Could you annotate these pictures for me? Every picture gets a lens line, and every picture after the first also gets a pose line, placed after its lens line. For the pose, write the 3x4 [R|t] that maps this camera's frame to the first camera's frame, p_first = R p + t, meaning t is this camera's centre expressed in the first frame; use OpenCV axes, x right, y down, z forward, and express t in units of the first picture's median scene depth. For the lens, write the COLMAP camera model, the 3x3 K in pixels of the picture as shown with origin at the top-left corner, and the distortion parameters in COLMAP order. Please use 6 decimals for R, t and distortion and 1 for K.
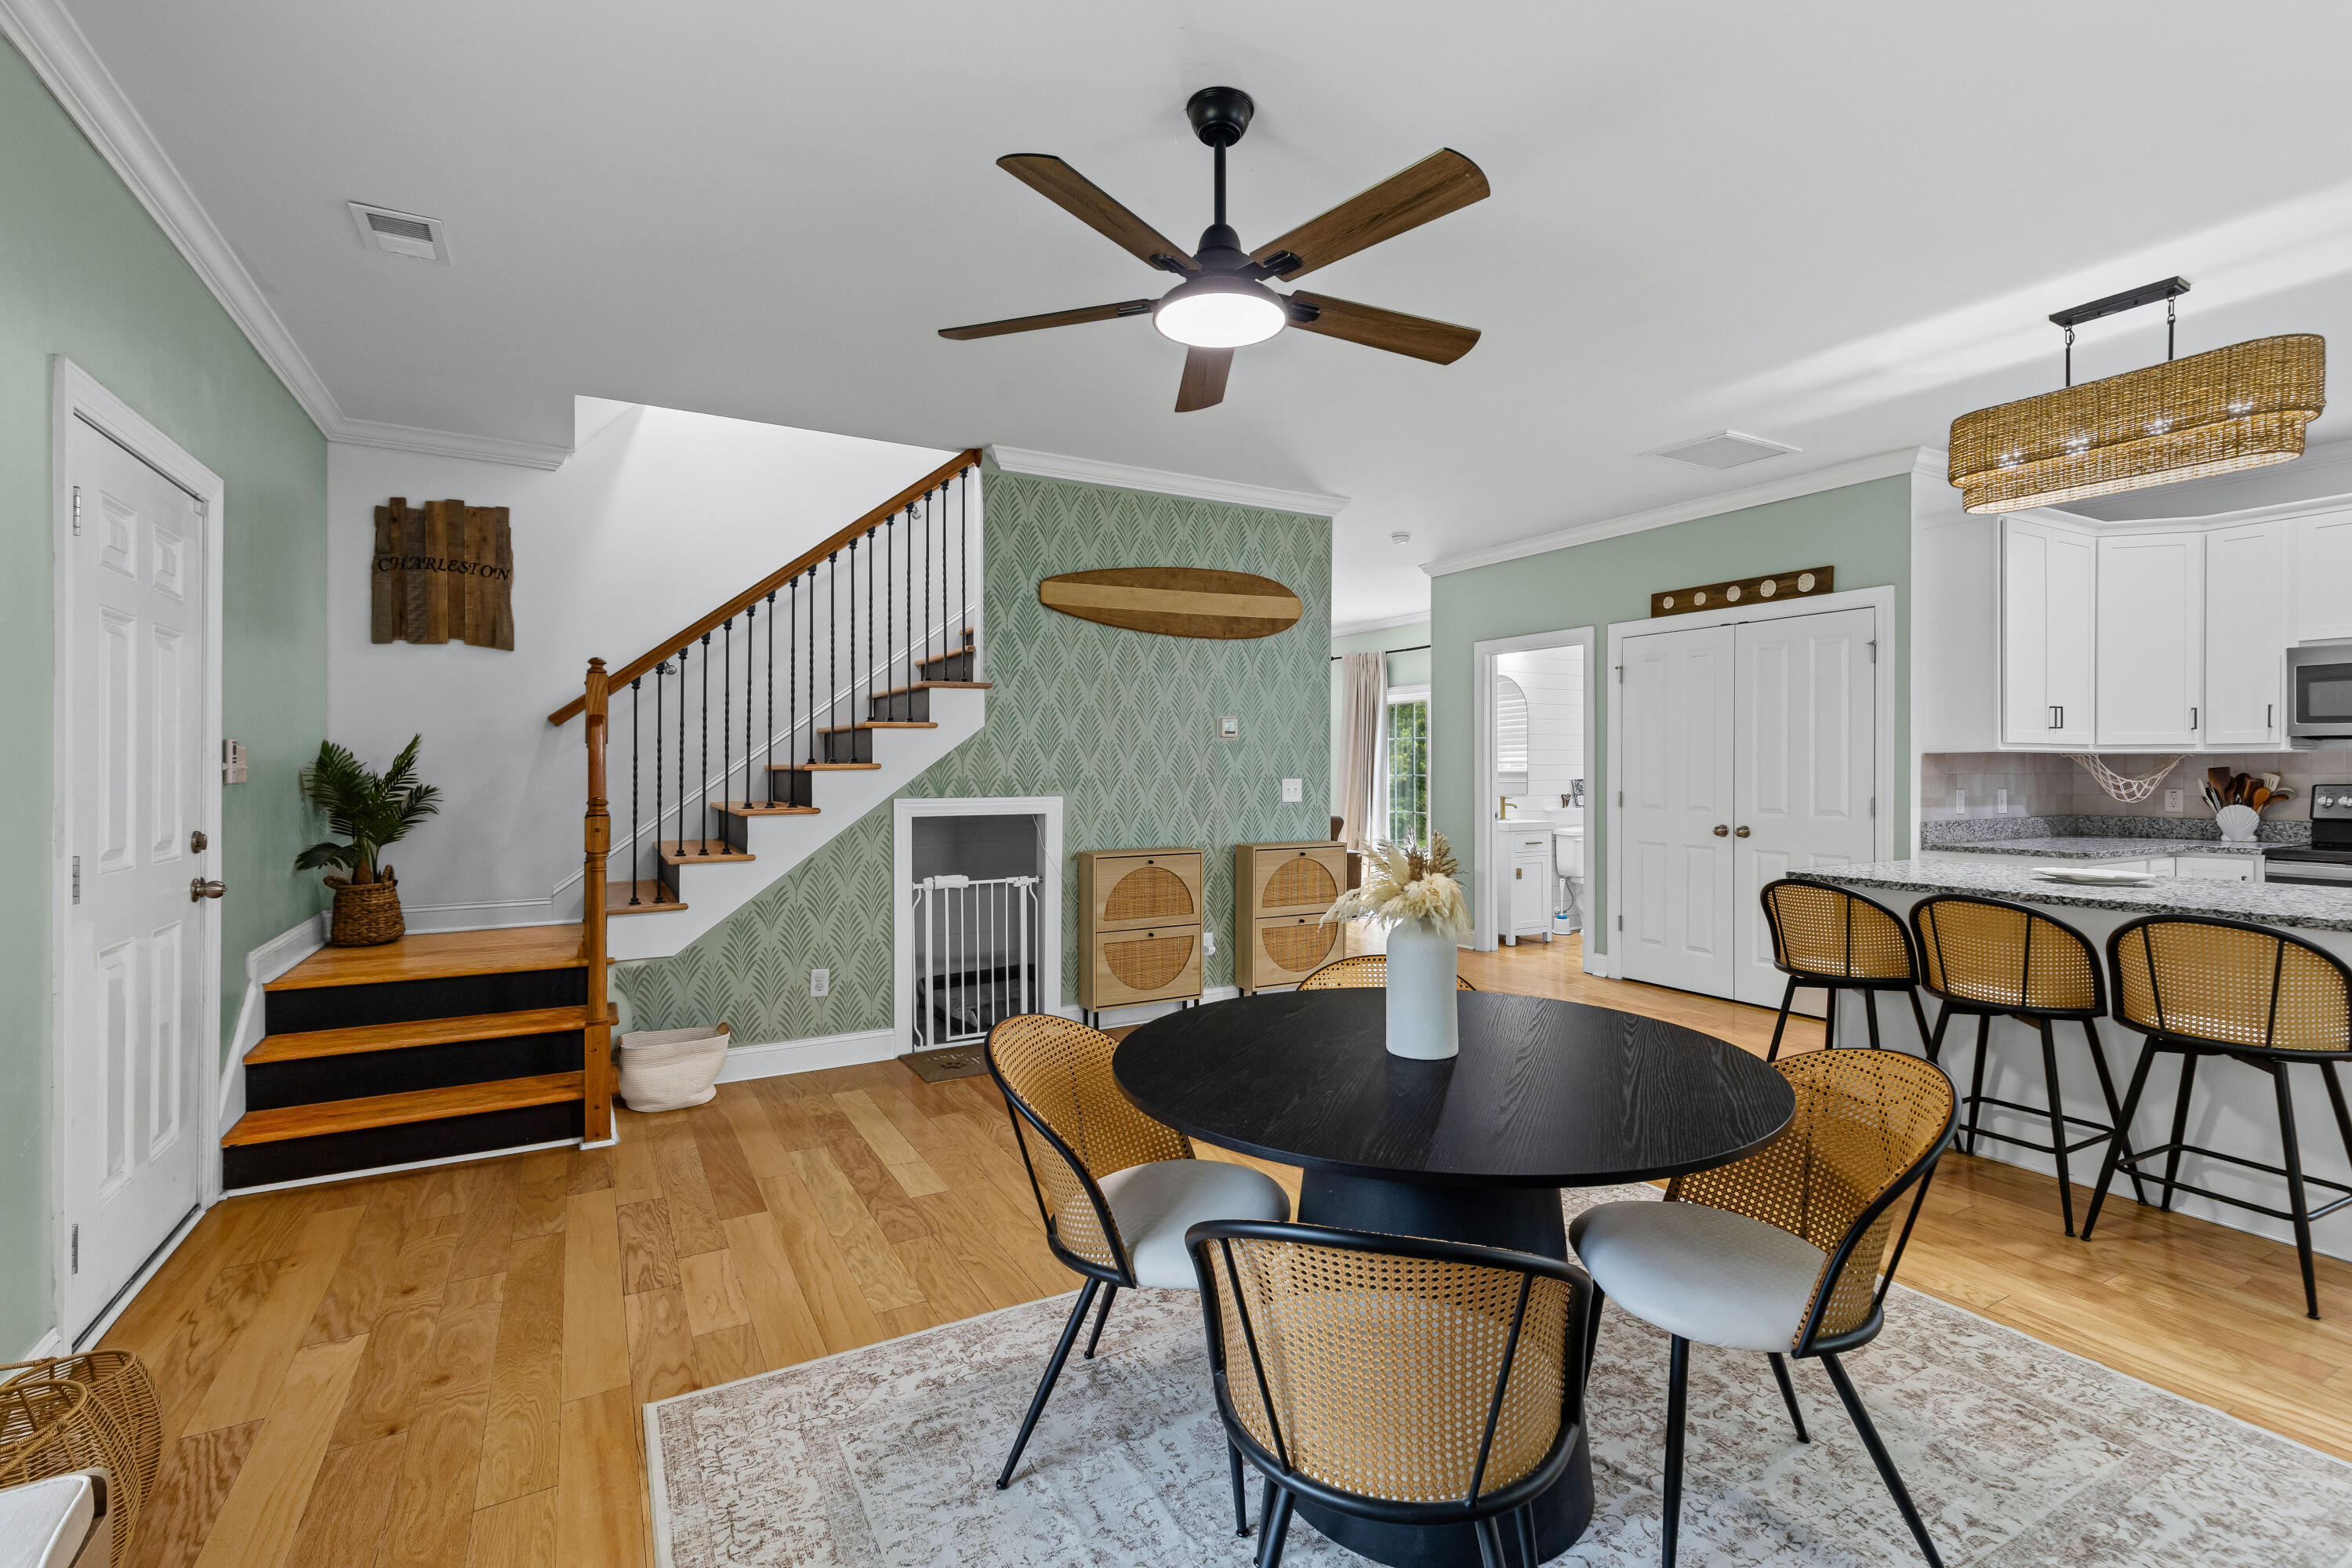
lens RADIAL K [[1063.1, 0, 1177.3], [0, 1063.1, 779.7], [0, 0, 1]] dist [0.008812, -0.000850]
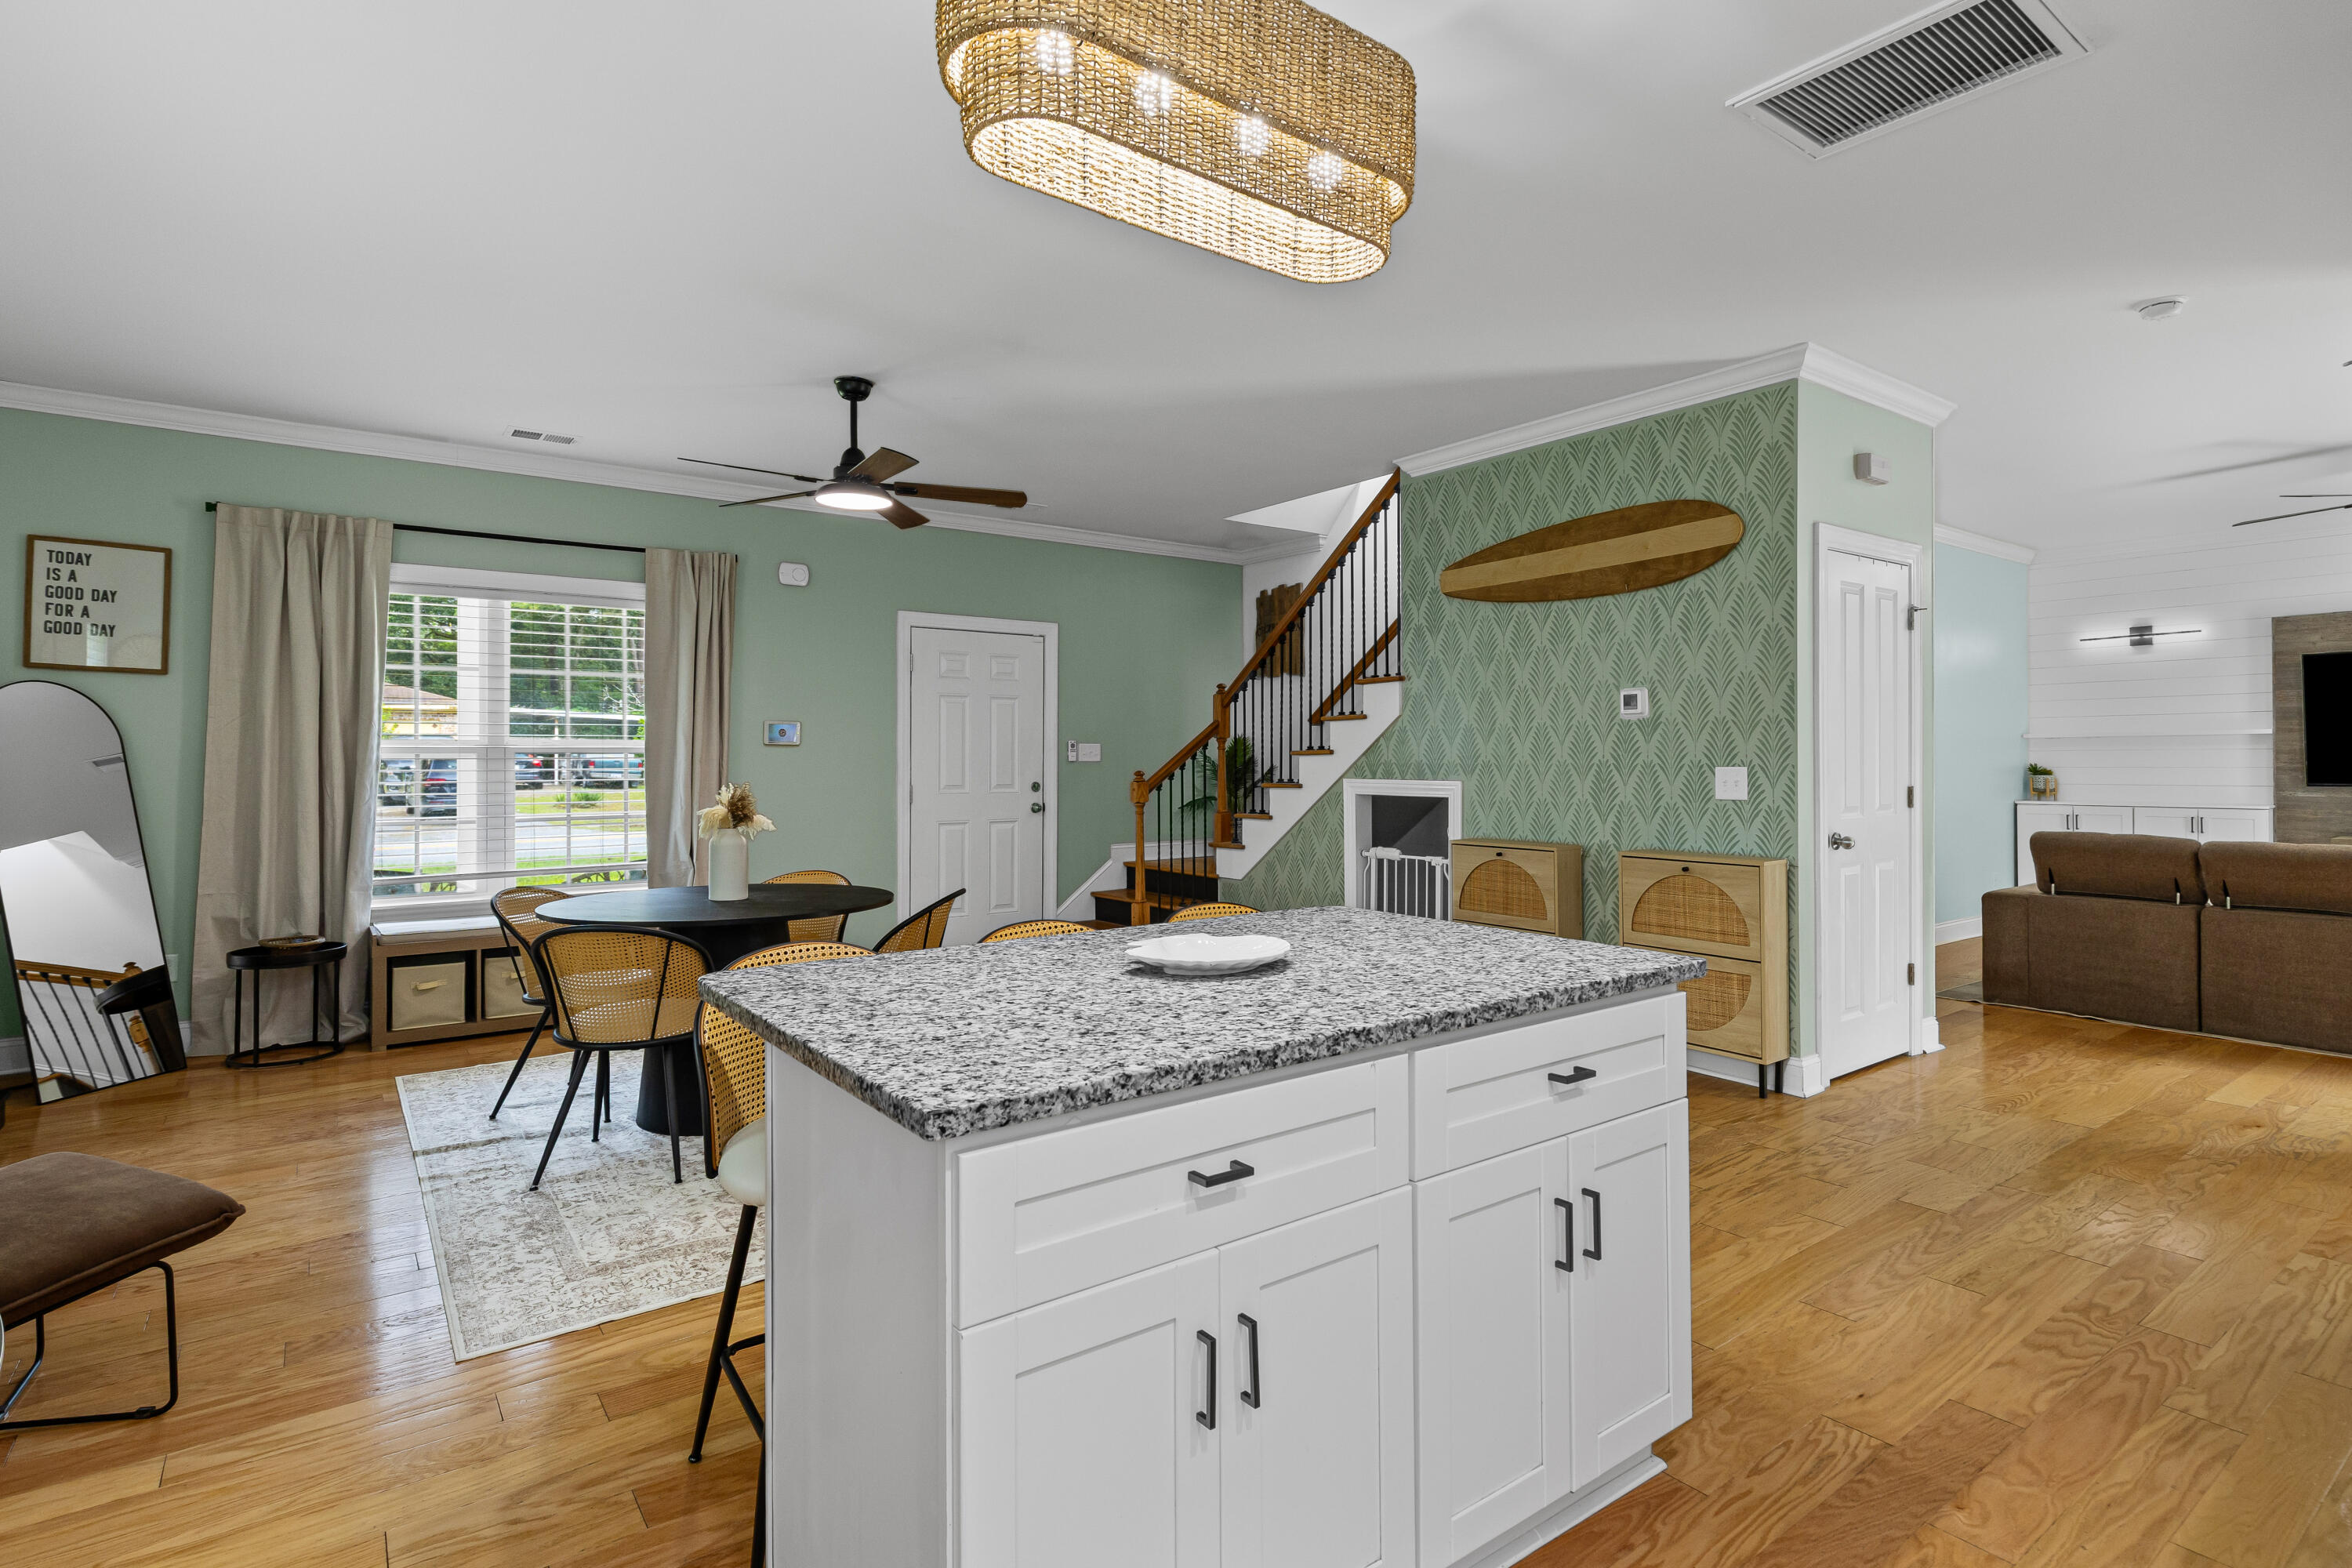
lens RADIAL K [[1157.8, 0, 1195.4], [0, 1157.8, 762.8], [0, 0, 1]] dist [0.002520, 0.000026]
pose [[0.130005, 0.005373, -0.991499, 0.919466], [-0.011179, 0.999930, 0.003953, -0.003041], [0.991450, 0.010570, 0.130056, 0.593978]]
